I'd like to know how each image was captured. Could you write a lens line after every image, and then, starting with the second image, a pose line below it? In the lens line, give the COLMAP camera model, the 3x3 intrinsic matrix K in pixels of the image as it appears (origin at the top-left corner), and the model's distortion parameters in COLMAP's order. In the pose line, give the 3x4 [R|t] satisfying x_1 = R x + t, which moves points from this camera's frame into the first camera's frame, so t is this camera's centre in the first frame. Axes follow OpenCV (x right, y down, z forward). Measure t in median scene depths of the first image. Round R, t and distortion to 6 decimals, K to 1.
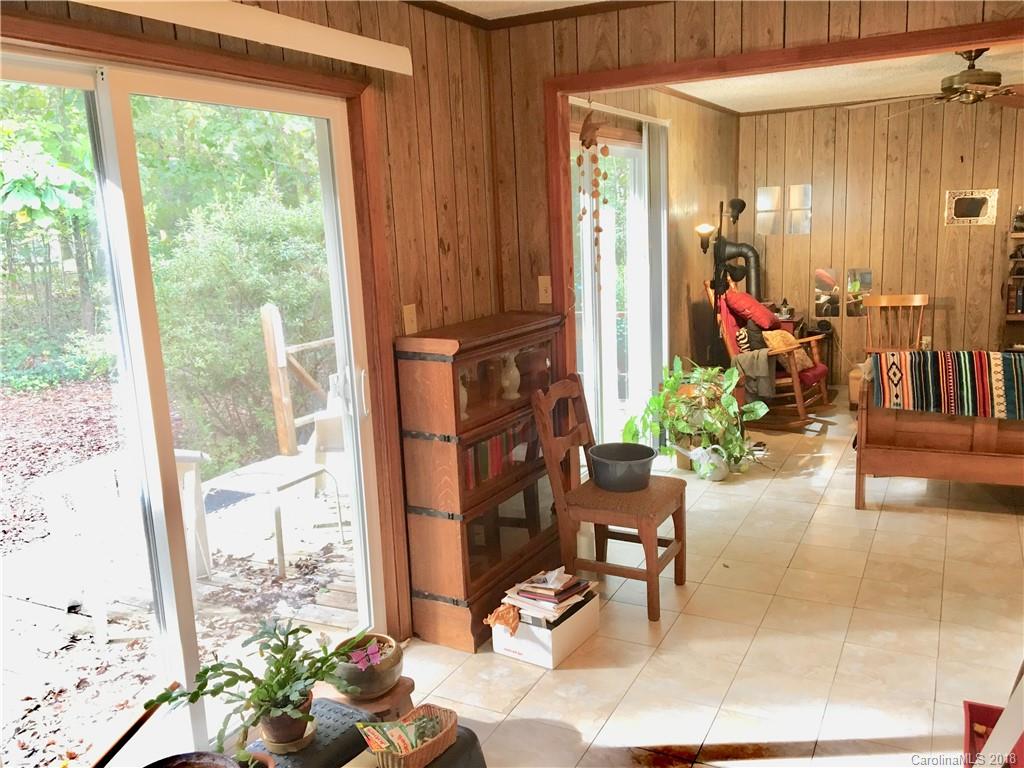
lens RADIAL K [[886.7, 0, 504.2], [0, 886.7, 388.3], [0, 0, 1]] dist [0.076420, -0.118017]
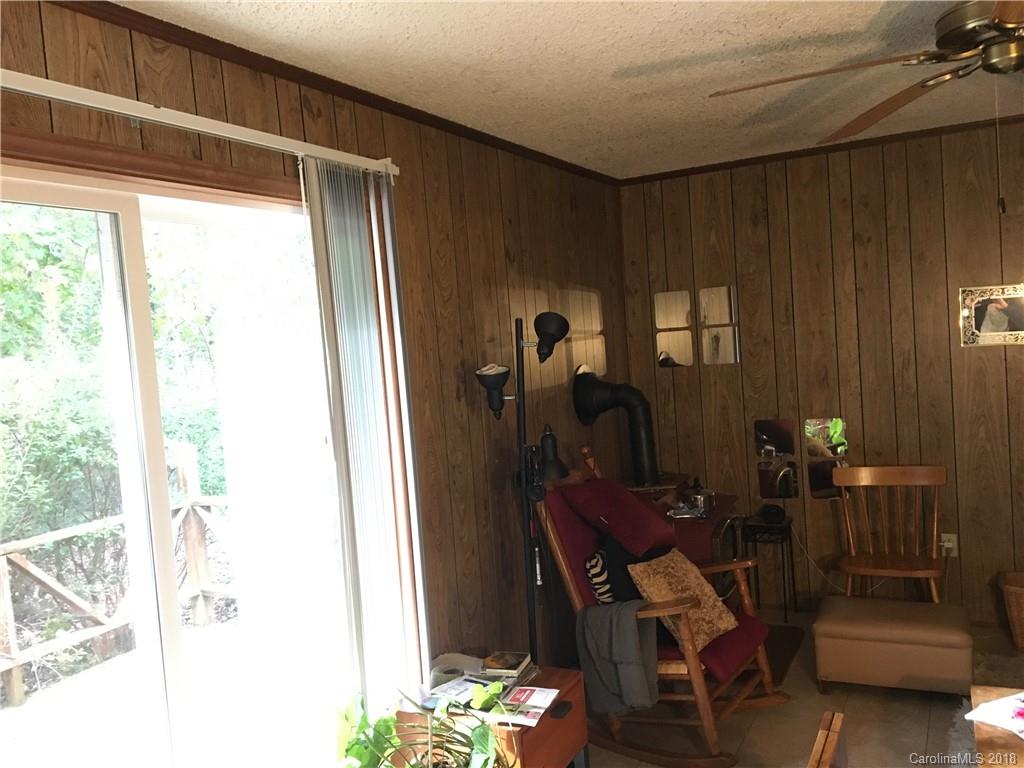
lens RADIAL K [[886.7, 0, 498.2], [0, 886.7, 389.8], [0, 0, 1]] dist [0.076420, -0.118017]
pose [[0.999344, -0.032765, -0.015403, 0.193677], [0.030564, 0.991538, -0.126169, -0.086967], [0.019406, 0.125615, 0.991889, 0.410046]]
